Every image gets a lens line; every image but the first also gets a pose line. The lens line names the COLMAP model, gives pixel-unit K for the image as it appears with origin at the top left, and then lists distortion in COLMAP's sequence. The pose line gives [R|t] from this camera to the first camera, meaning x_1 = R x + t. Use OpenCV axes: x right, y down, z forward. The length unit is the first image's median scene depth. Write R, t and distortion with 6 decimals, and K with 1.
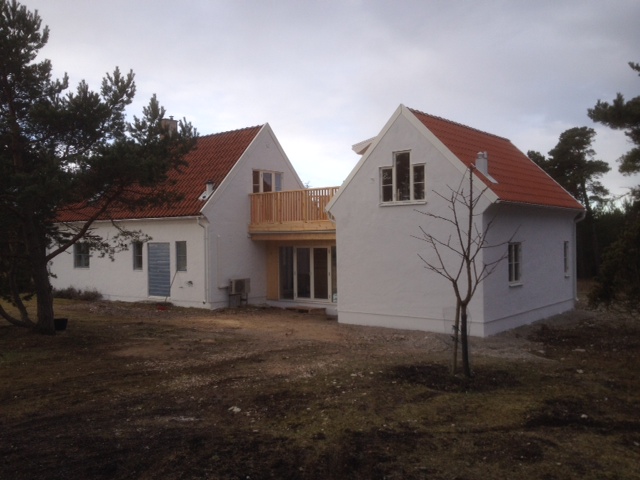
lens RADIAL K [[580.4, 0, 321.2], [0, 580.4, 250.4], [0, 0, 1]] dist [0.165336, -0.356511]
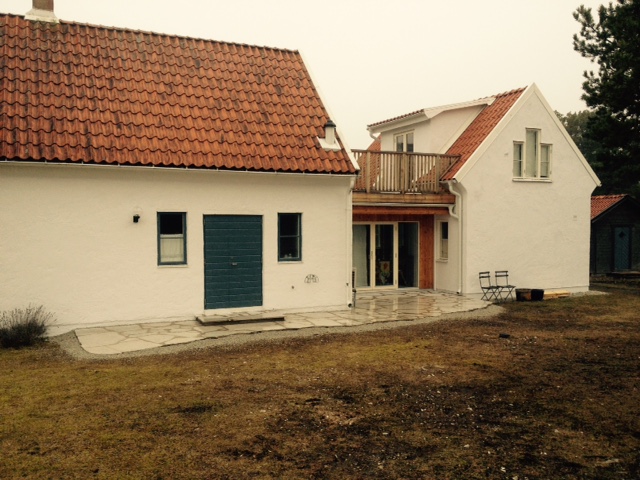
lens RADIAL K [[580.4, 0, 321.2], [0, 580.4, 250.4], [0, 0, 1]] dist [0.165336, -0.356511]
pose [[0.450278, -0.036346, 0.892148, -0.794898], [0.011625, 0.999325, 0.034845, 0.002748], [-0.892813, -0.005319, 0.450397, 0.712484]]
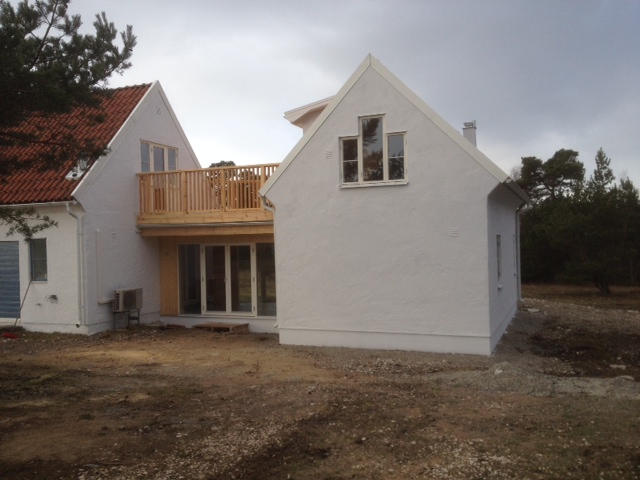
lens RADIAL K [[580.4, 0, 321.2], [0, 580.4, 250.4], [0, 0, 1]] dist [0.165336, -0.356511]
pose [[0.960667, -0.014789, 0.277308, -0.112780], [0.015403, 0.999881, -0.000037, 0.003766], [-0.277275, 0.004307, 0.960781, 0.232088]]
